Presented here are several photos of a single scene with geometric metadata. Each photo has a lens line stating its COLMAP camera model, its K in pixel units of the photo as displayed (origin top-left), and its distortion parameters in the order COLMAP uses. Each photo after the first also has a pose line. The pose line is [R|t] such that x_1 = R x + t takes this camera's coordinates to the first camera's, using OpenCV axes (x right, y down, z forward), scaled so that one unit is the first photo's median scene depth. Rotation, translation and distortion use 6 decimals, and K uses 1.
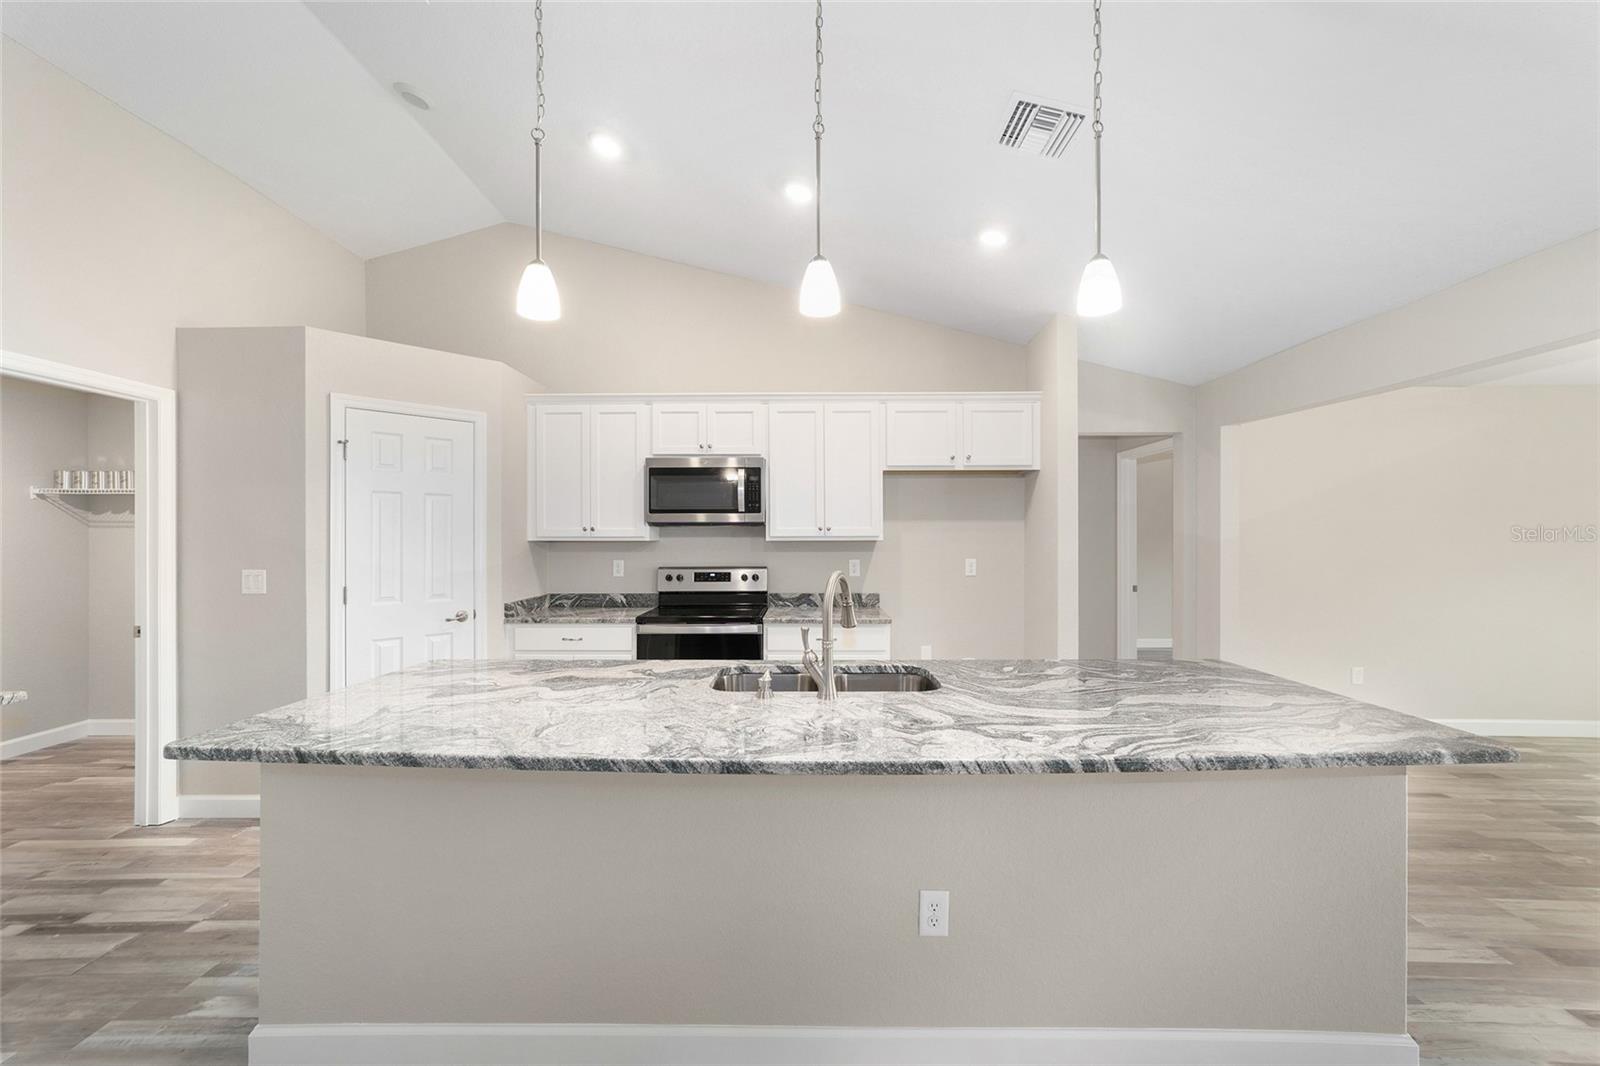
lens RADIAL K [[622.9, 0, 799.1], [0, 622.9, 538.3], [0, 0, 1]] dist [-0.018229, 0.009612]
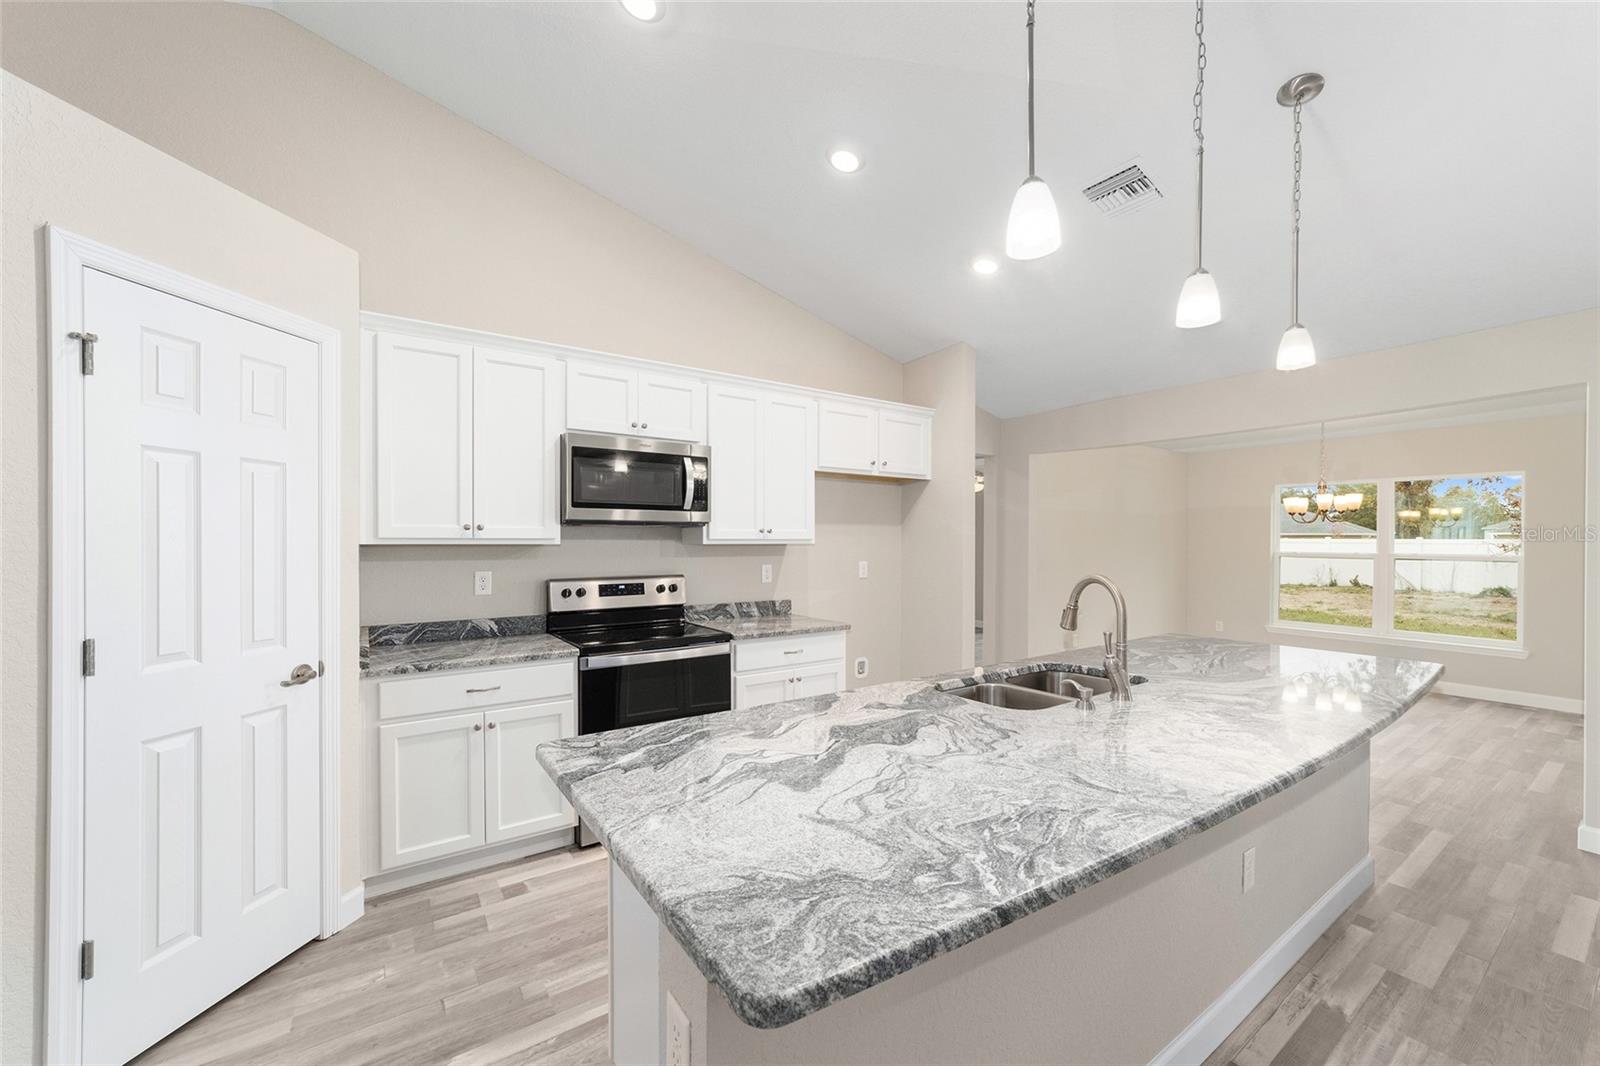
lens RADIAL K [[632.0, 0, 810.6], [0, 632.0, 544.2], [0, 0, 1]] dist [-0.001441, 0.000279]
pose [[0.807672, 0.000380, 0.589632, -0.450415], [-0.002628, 0.999992, 0.002954, 0.000933], [-0.589626, -0.003935, 0.807666, 0.216911]]
